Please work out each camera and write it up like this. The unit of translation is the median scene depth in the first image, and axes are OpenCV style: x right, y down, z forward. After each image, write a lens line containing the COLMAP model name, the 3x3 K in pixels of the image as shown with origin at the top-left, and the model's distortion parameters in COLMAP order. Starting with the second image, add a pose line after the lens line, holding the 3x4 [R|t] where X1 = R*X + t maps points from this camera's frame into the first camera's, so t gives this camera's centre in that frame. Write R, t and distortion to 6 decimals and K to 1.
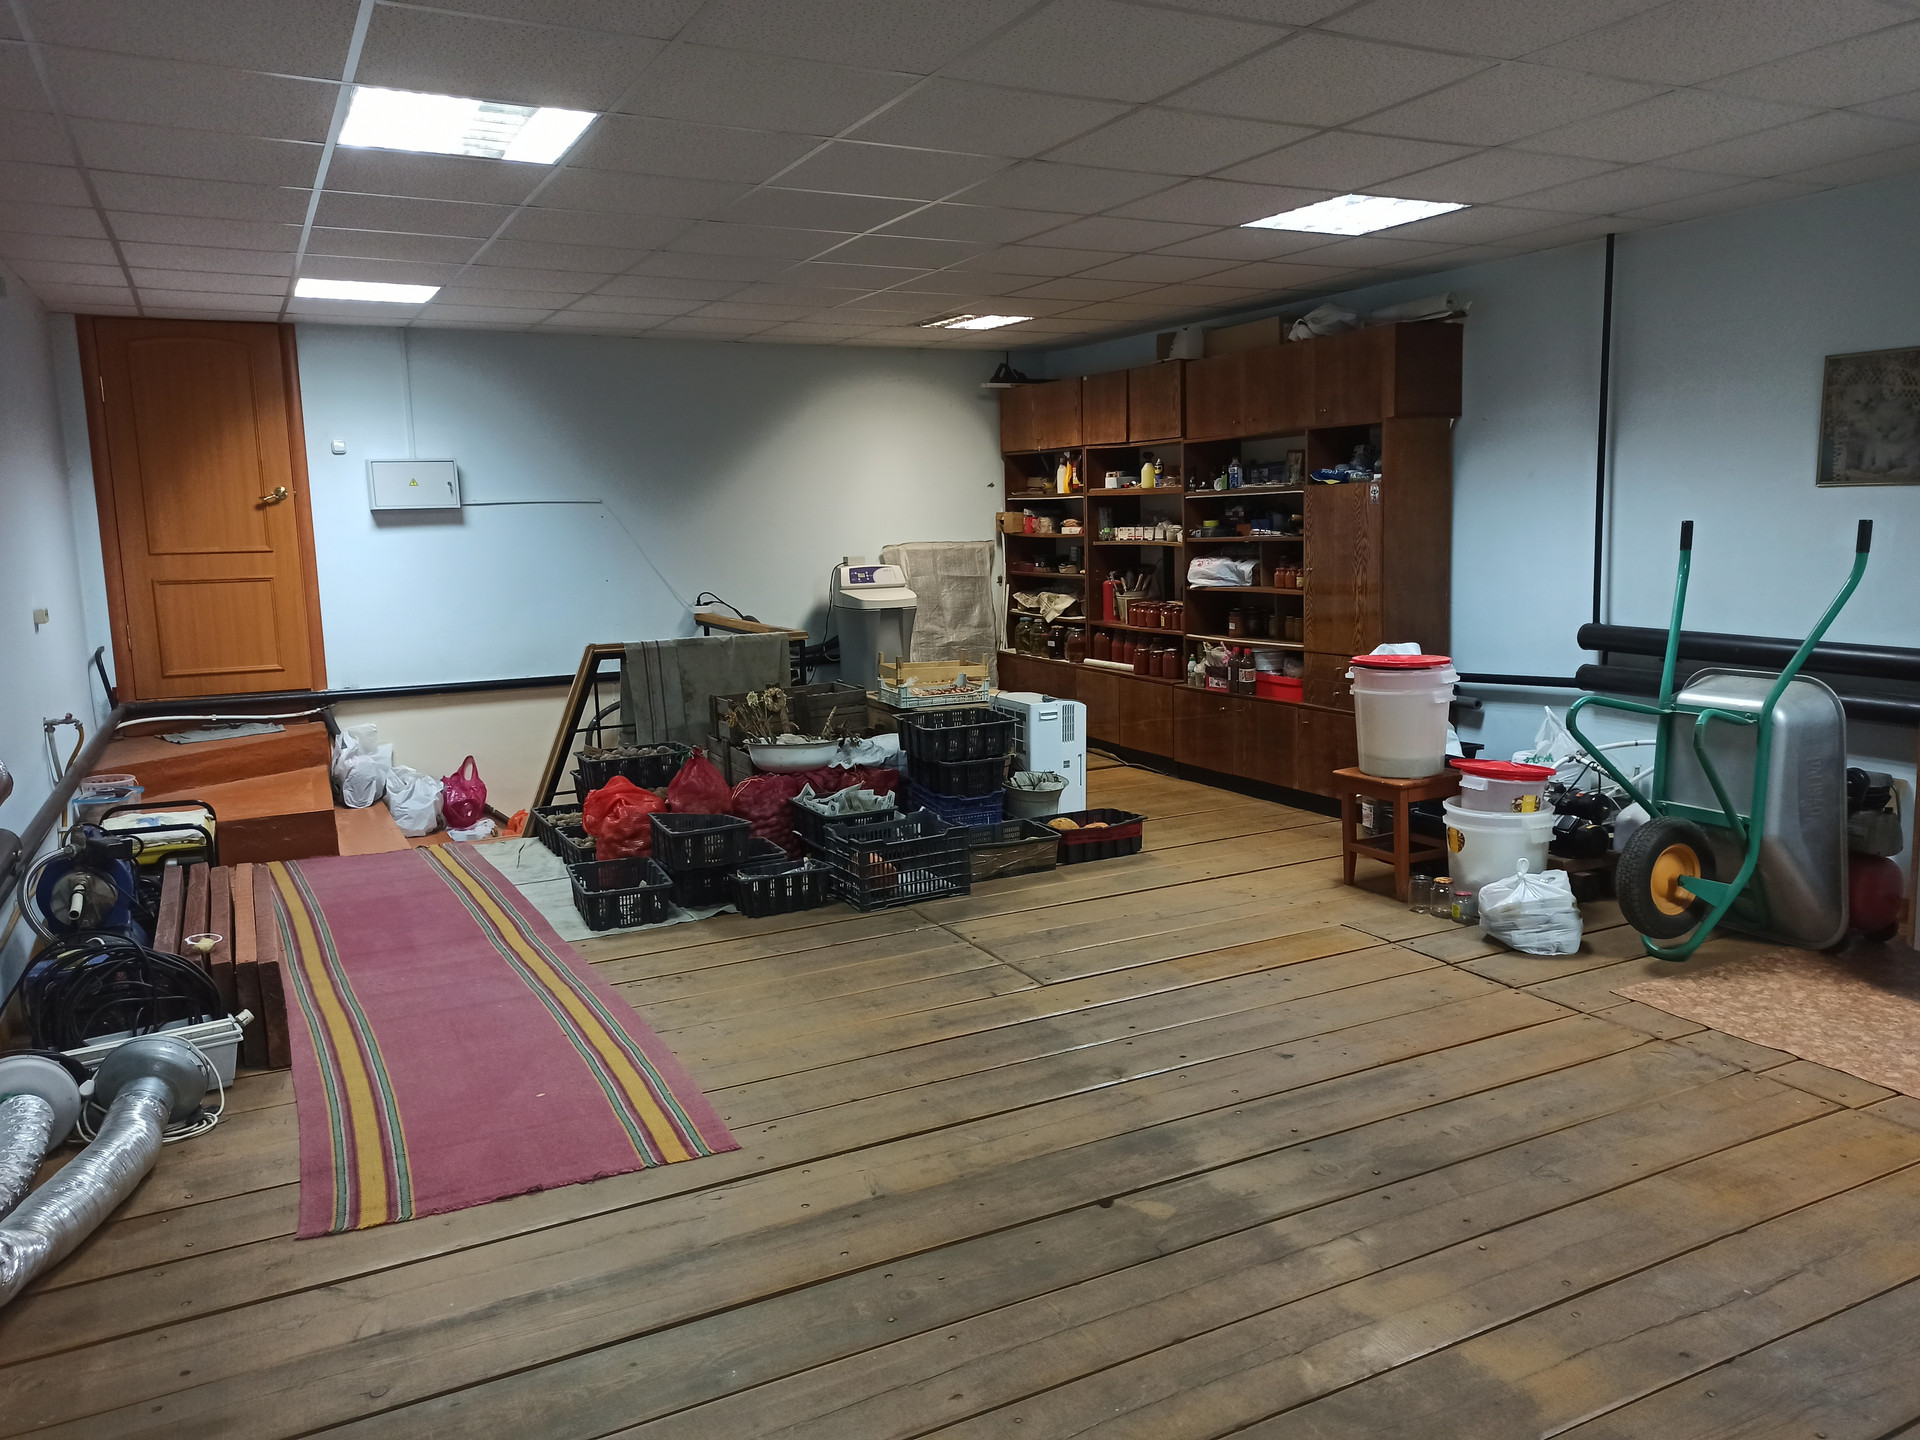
lens RADIAL K [[1405.5, 0, 961.0], [0, 1405.5, 724.6], [0, 0, 1]] dist [0.008513, 0.001806]
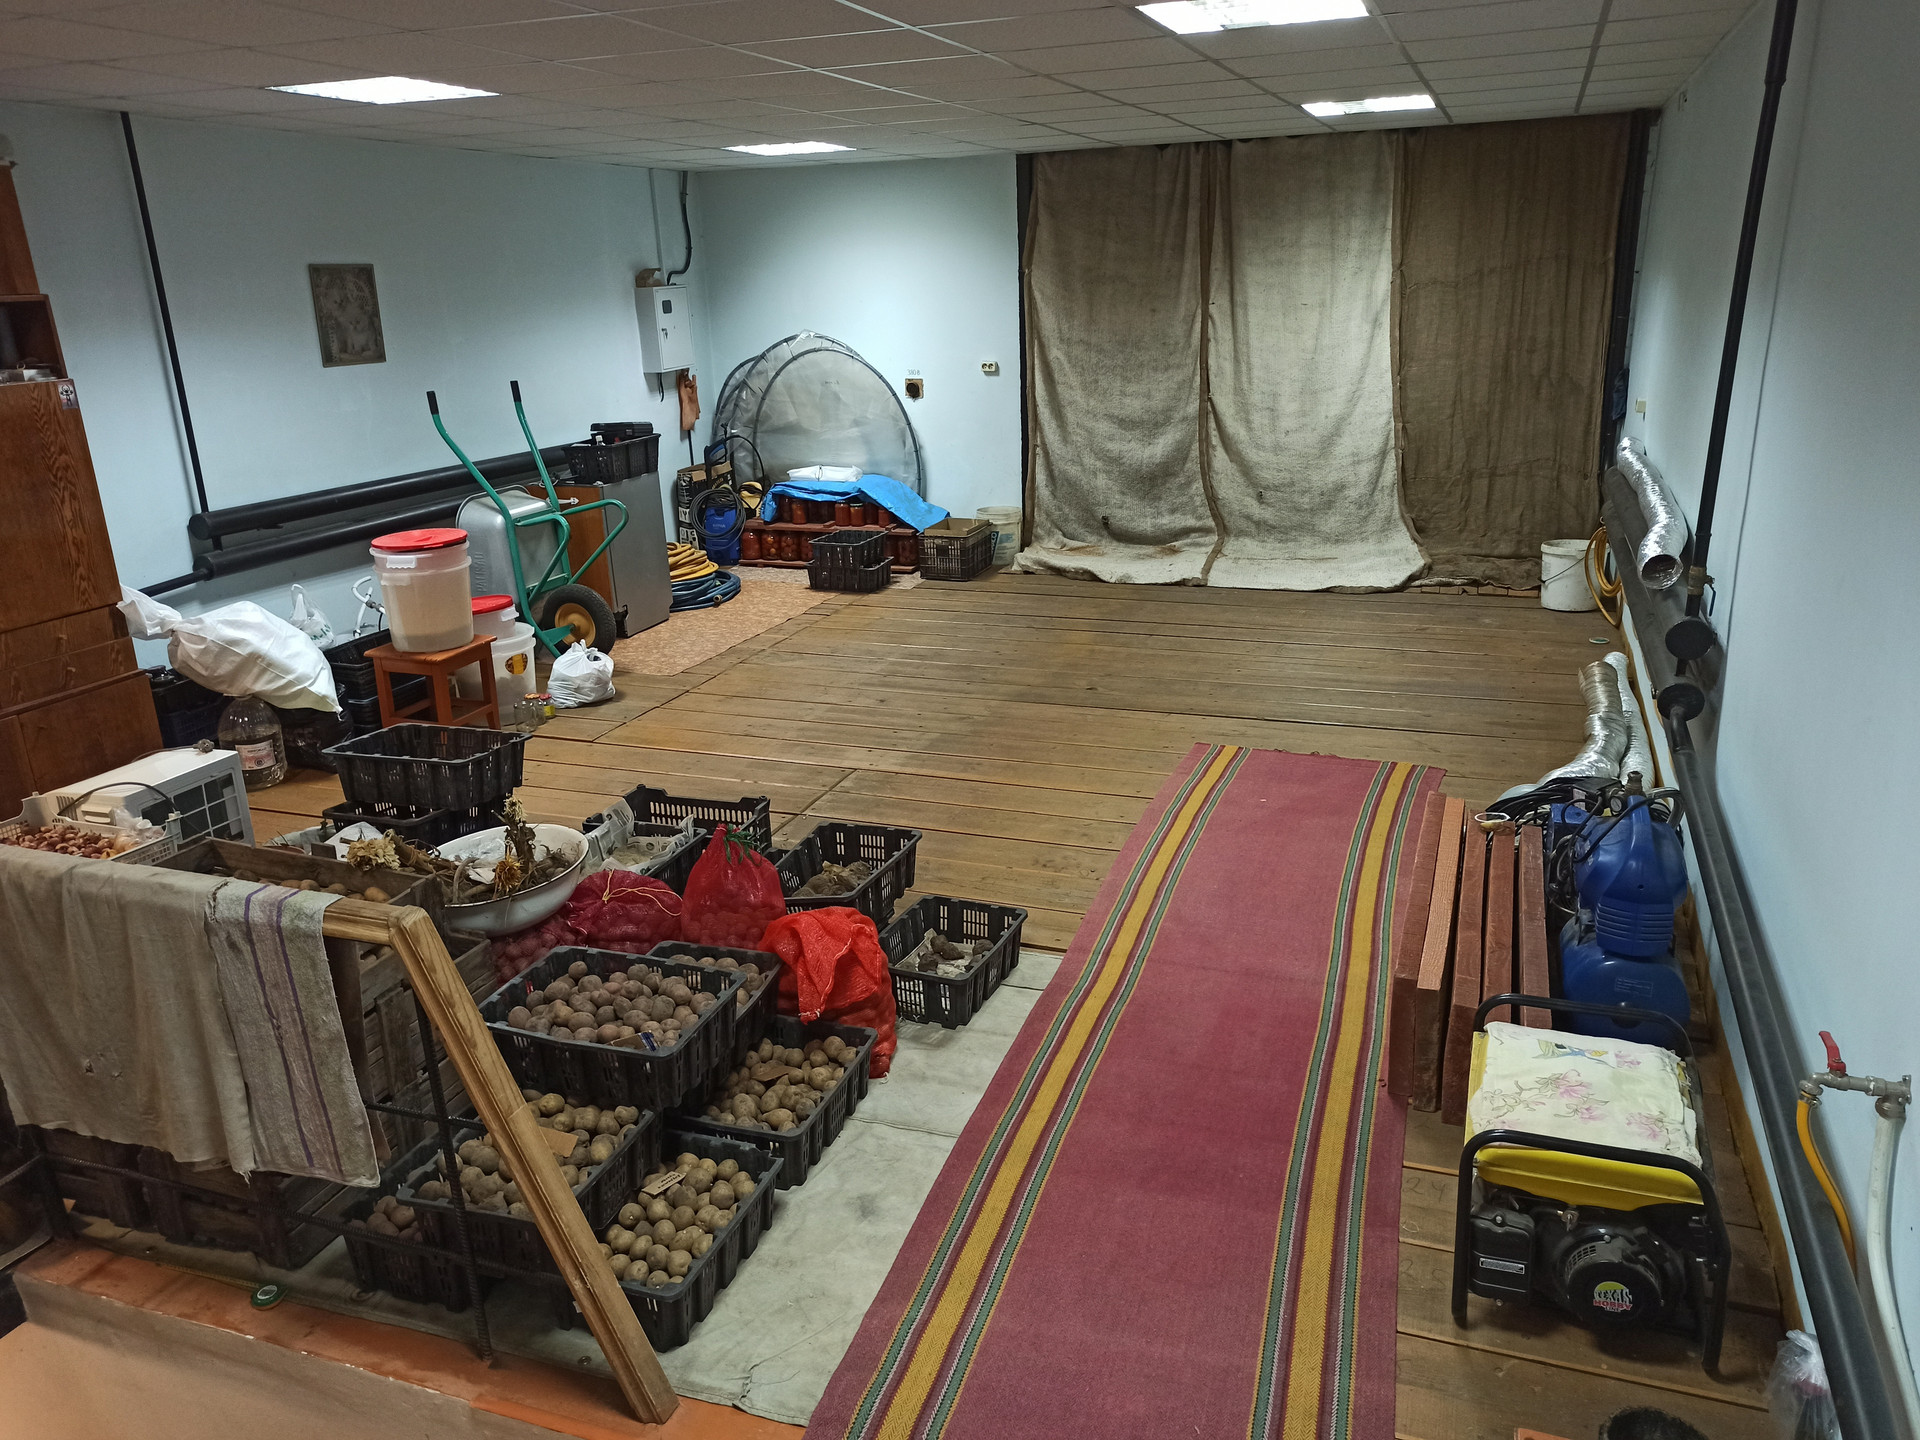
lens RADIAL K [[1405.5, 0, 964.9], [0, 1405.5, 720.6], [0, 0, 1]] dist [0.008513, 0.001806]
pose [[-0.672044, -0.186218, 0.716714, -0.818191], [0.155933, 0.910575, 0.382802, -0.289203], [-0.723907, 0.369019, -0.582909, 1.512677]]
